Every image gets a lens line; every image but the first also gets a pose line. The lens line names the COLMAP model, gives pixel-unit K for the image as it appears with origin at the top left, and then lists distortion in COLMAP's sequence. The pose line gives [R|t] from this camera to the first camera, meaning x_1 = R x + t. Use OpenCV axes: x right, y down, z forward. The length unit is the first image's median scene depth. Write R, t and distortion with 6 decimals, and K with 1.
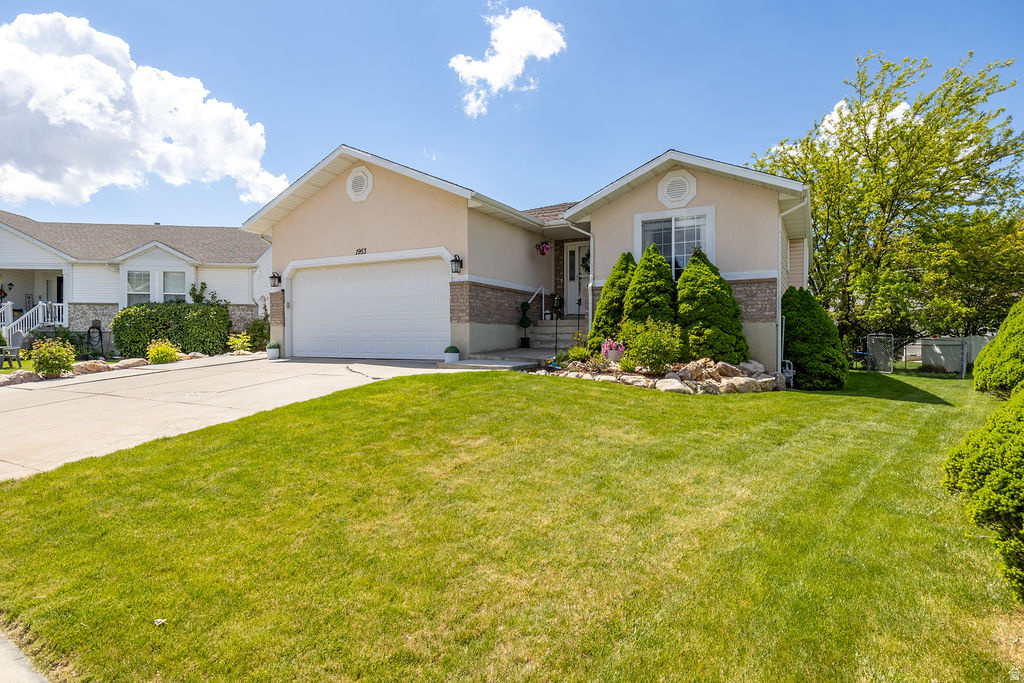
lens RADIAL K [[559.0, 0, 513.3], [0, 559.0, 347.1], [0, 0, 1]] dist [-0.031928, 0.026457]
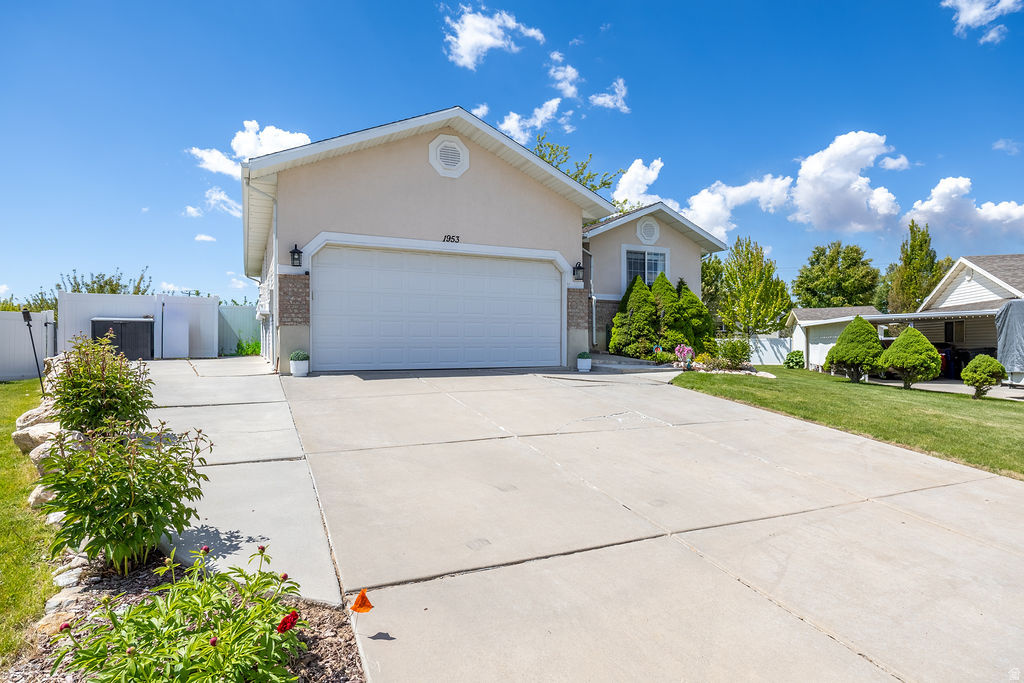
lens RADIAL K [[559.0, 0, 513.3], [0, 559.0, 347.1], [0, 0, 1]] dist [-0.031928, 0.026457]
pose [[0.593735, -0.008469, 0.804616, -0.931630], [0.008569, 0.999954, 0.004201, -0.015169], [-0.804615, 0.004400, 0.593780, 0.461177]]
